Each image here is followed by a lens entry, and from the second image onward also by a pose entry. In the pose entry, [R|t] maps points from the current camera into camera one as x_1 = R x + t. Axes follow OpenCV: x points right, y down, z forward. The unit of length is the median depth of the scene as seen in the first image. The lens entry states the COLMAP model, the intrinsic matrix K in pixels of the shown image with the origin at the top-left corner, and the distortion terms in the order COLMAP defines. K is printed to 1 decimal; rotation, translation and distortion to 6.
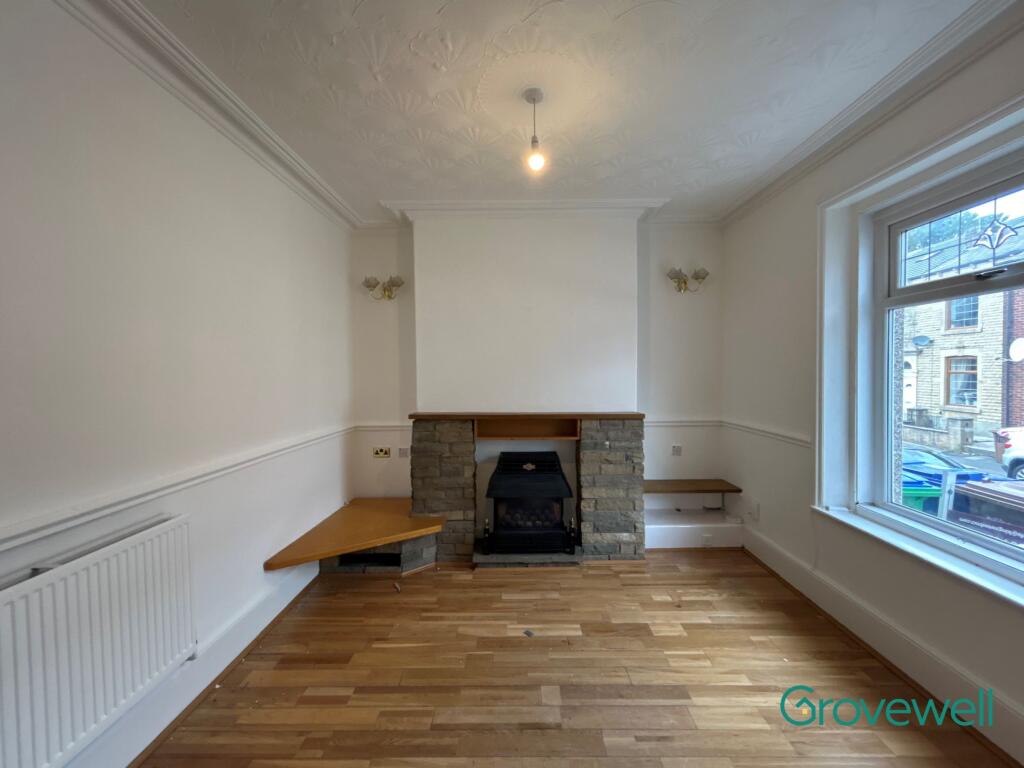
lens RADIAL K [[421.8, 0, 513.3], [0, 421.8, 383.0], [0, 0, 1]] dist [-0.000677, -0.000158]
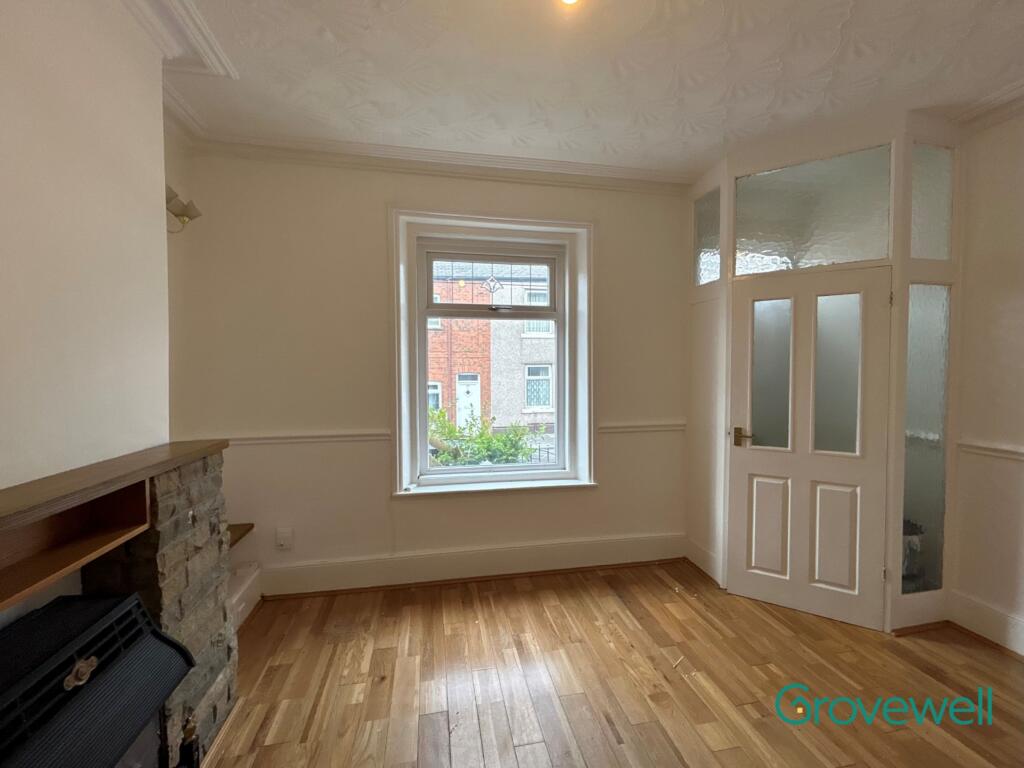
lens RADIAL K [[421.8, 0, 513.3], [0, 421.8, 383.0], [0, 0, 1]] dist [-0.000677, -0.000158]
pose [[-0.204979, -0.018535, 0.978591, -0.385796], [0.035736, 0.999012, 0.026408, -0.001954], [-0.978114, 0.040384, -0.204114, 0.936898]]
